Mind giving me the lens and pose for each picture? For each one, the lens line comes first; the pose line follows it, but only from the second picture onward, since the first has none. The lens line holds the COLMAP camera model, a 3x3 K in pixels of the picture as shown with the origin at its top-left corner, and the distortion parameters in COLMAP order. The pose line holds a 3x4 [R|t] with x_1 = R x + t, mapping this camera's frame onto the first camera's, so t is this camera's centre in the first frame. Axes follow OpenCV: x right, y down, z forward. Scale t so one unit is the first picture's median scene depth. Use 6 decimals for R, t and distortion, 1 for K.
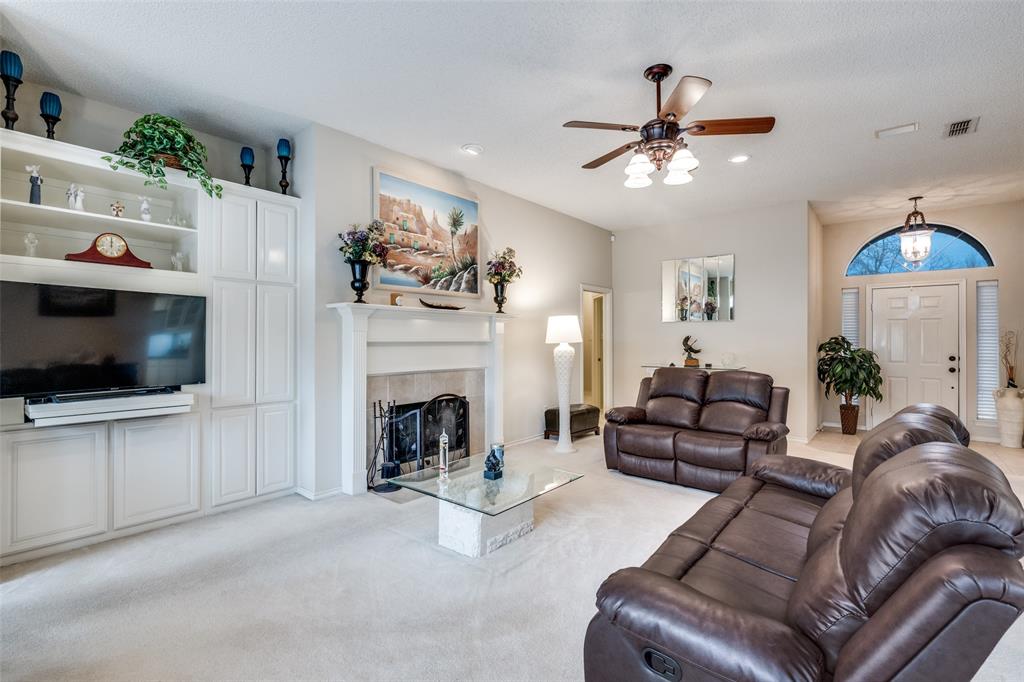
lens RADIAL K [[465.0, 0, 512.2], [0, 465.0, 337.2], [0, 0, 1]] dist [0.005664, 0.000334]
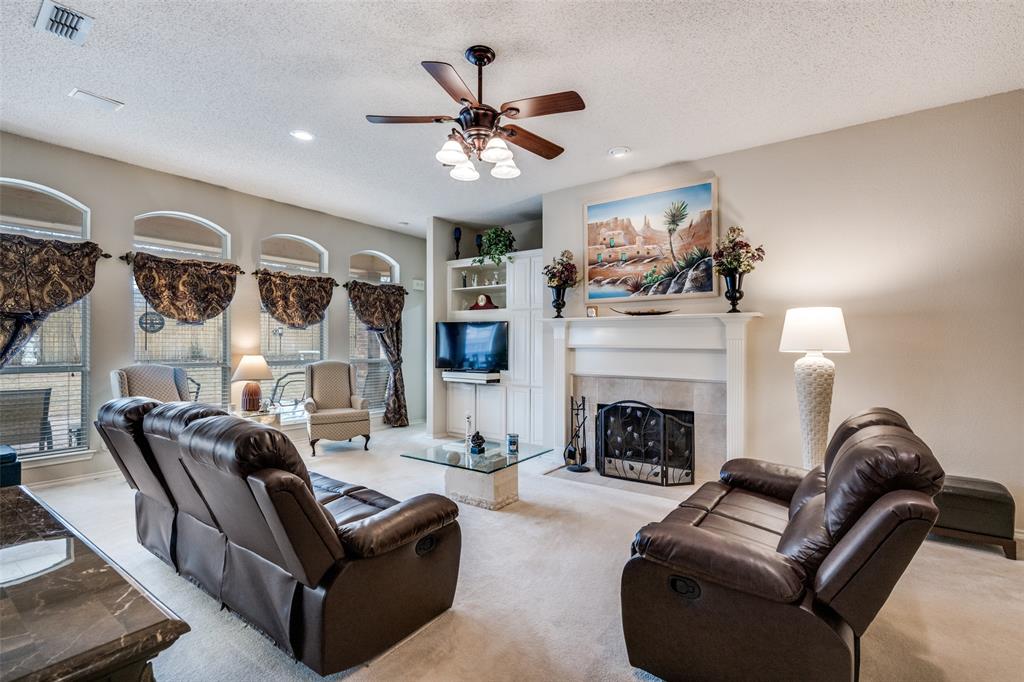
lens RADIAL K [[465.0, 0, 507.3], [0, 465.0, 341.8], [0, 0, 1]] dist [-0.003683, 0.001333]
pose [[0.062919, -0.008370, -0.997984, 0.807156], [-0.001014, 0.999964, -0.008450, 0.004294], [0.998018, 0.001544, 0.062908, 0.647928]]
